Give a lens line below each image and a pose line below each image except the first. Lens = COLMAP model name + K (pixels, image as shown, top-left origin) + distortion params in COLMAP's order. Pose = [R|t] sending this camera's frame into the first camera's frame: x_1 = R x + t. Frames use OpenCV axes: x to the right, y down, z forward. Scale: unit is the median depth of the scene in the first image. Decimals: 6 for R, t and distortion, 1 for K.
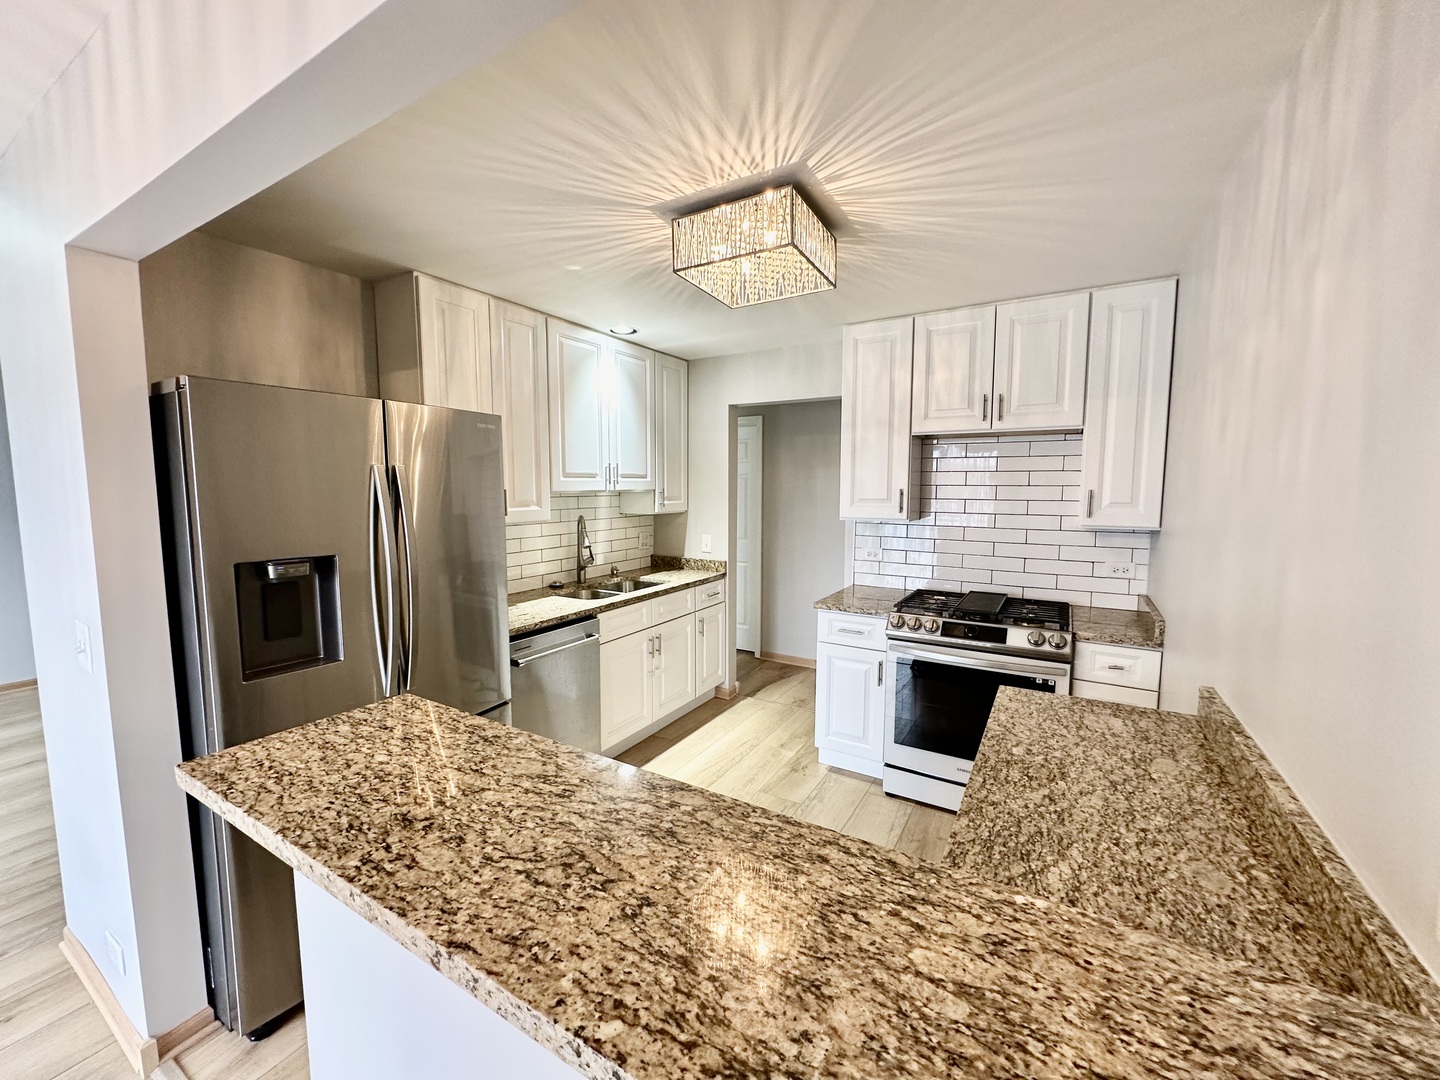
lens RADIAL K [[571.2, 0, 718.2], [0, 571.2, 536.0], [0, 0, 1]] dist [-0.000961, -0.000616]
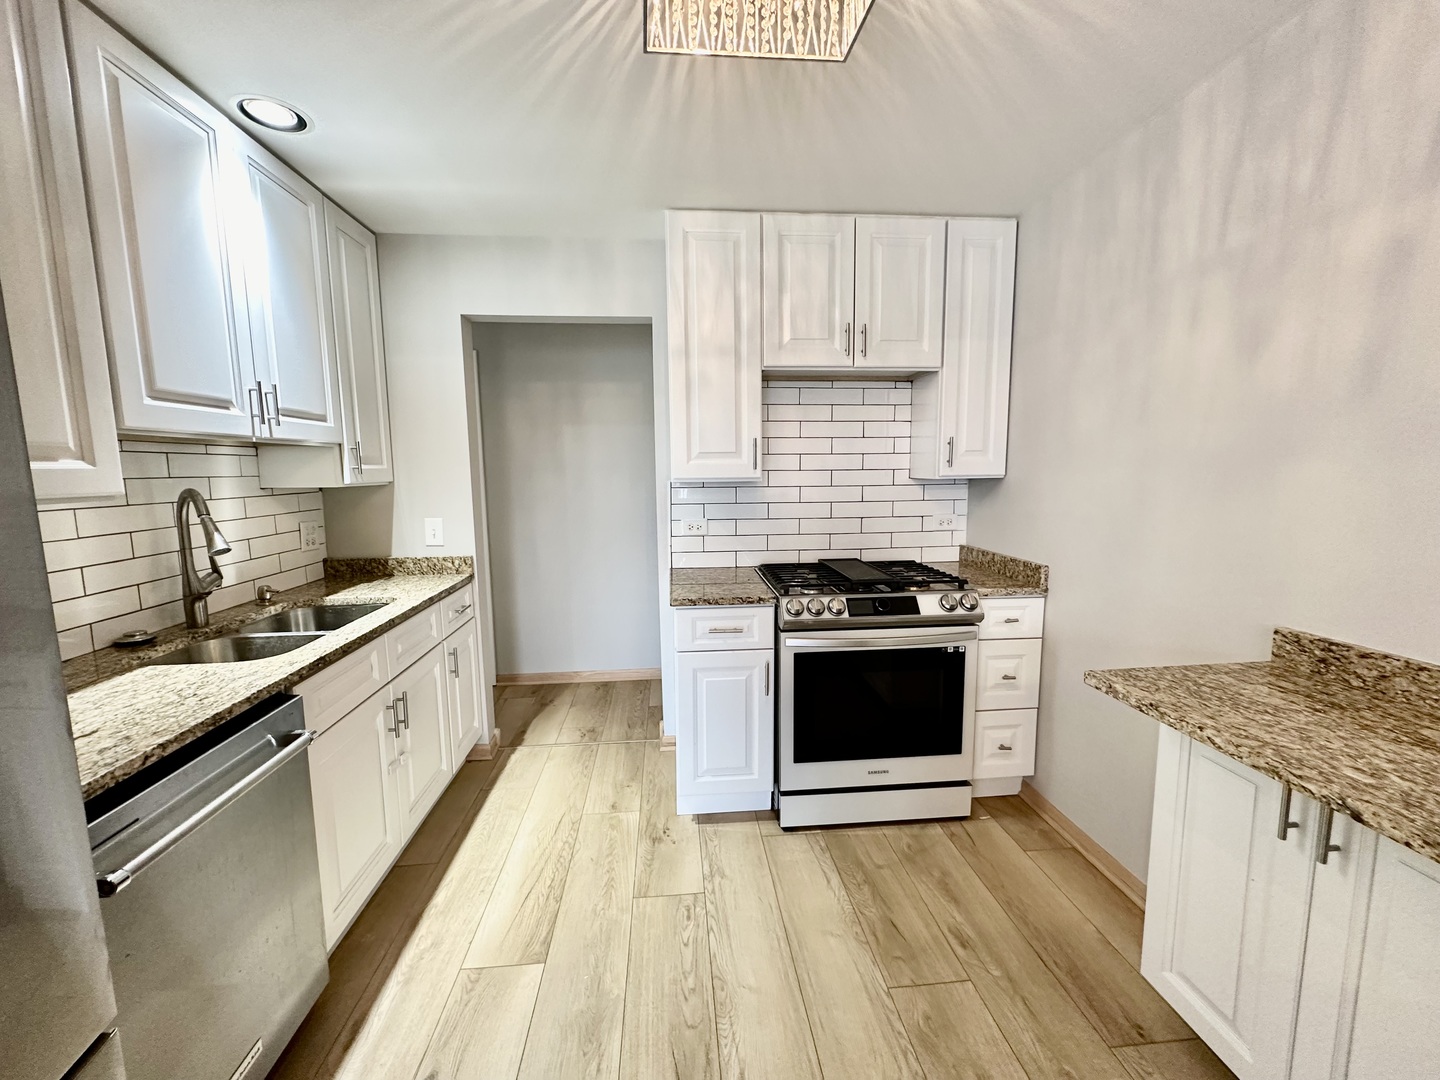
lens RADIAL K [[571.2, 0, 714.5], [0, 571.2, 537.3], [0, 0, 1]] dist [-0.000961, -0.000616]
pose [[0.809850, -0.079600, 0.581212, -0.179802], [0.063920, 0.996826, 0.047456, 0.011423], [-0.583145, -0.001282, 0.812367, 0.380422]]
